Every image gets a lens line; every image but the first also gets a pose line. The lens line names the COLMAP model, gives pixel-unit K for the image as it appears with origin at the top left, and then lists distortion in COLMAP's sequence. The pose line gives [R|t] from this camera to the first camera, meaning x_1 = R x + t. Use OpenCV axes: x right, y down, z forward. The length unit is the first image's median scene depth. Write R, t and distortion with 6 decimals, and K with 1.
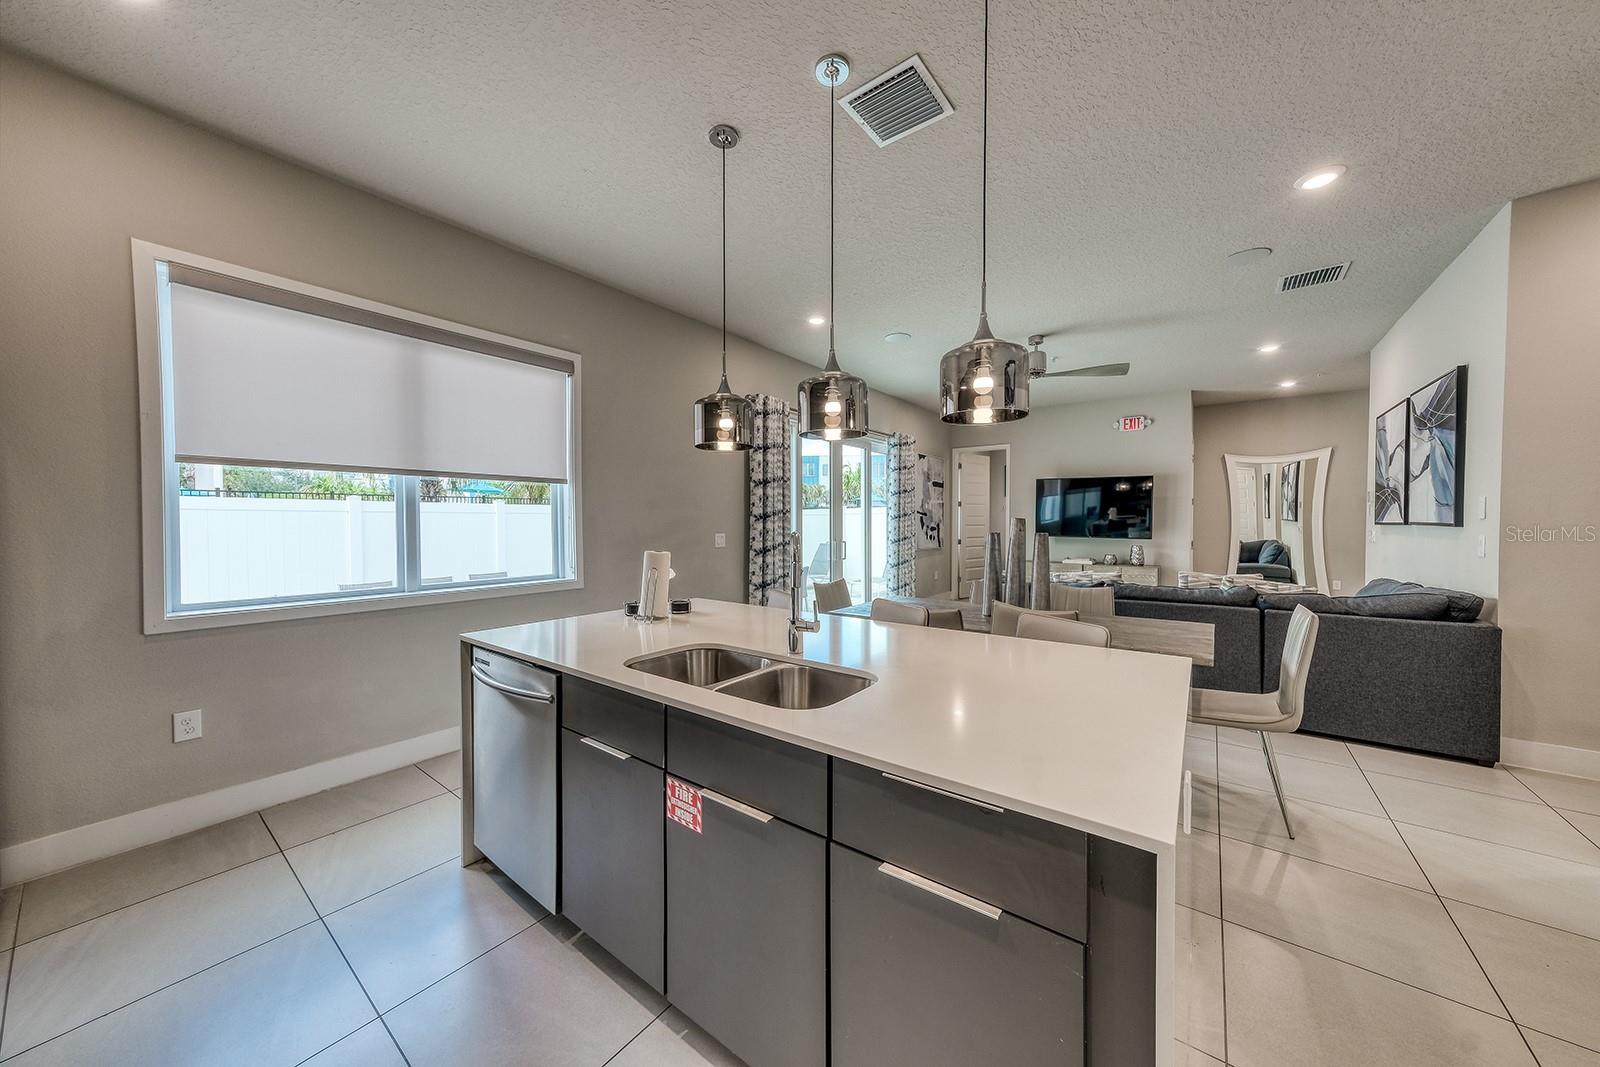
lens RADIAL K [[541.1, 0, 820.6], [0, 541.1, 525.3], [0, 0, 1]] dist [-0.003563, 0.002714]
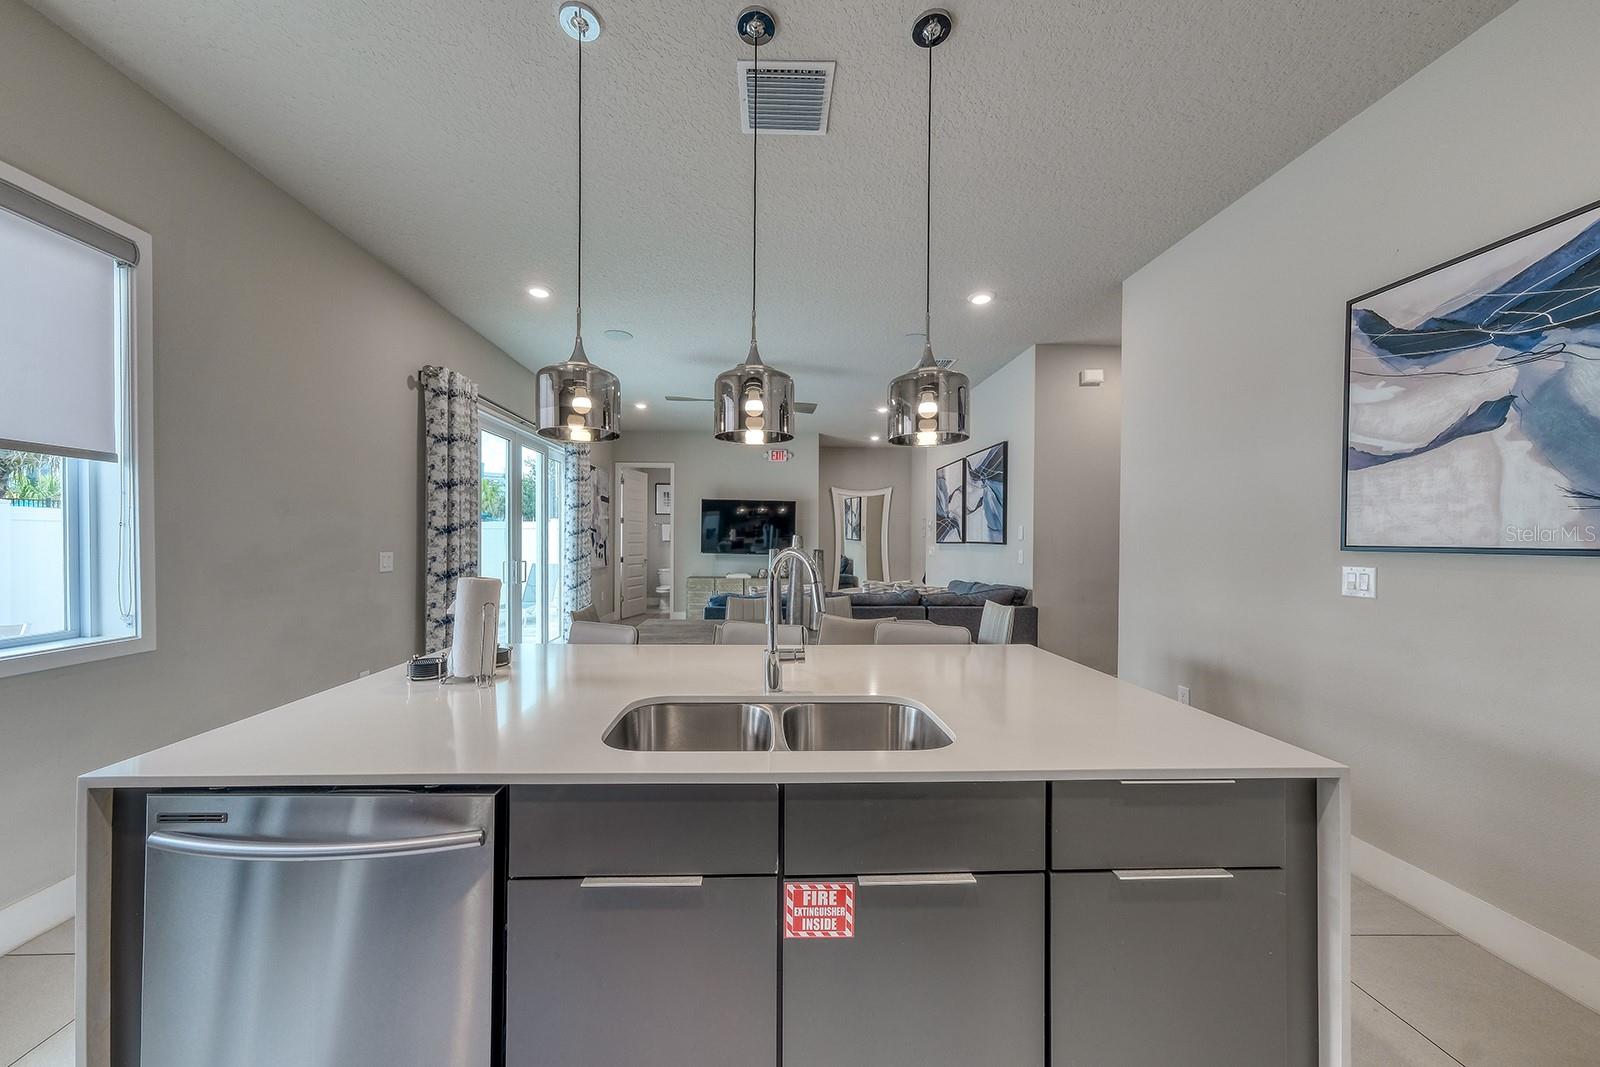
lens RADIAL K [[541.1, 0, 794.5], [0, 541.1, 537.5], [0, 0, 1]] dist [-0.003563, 0.002714]
pose [[0.790297, 0.010130, 0.612640, -0.232700], [-0.003364, 0.999920, -0.012194, 0.003101], [-0.612714, 0.007576, 0.790268, 0.133253]]
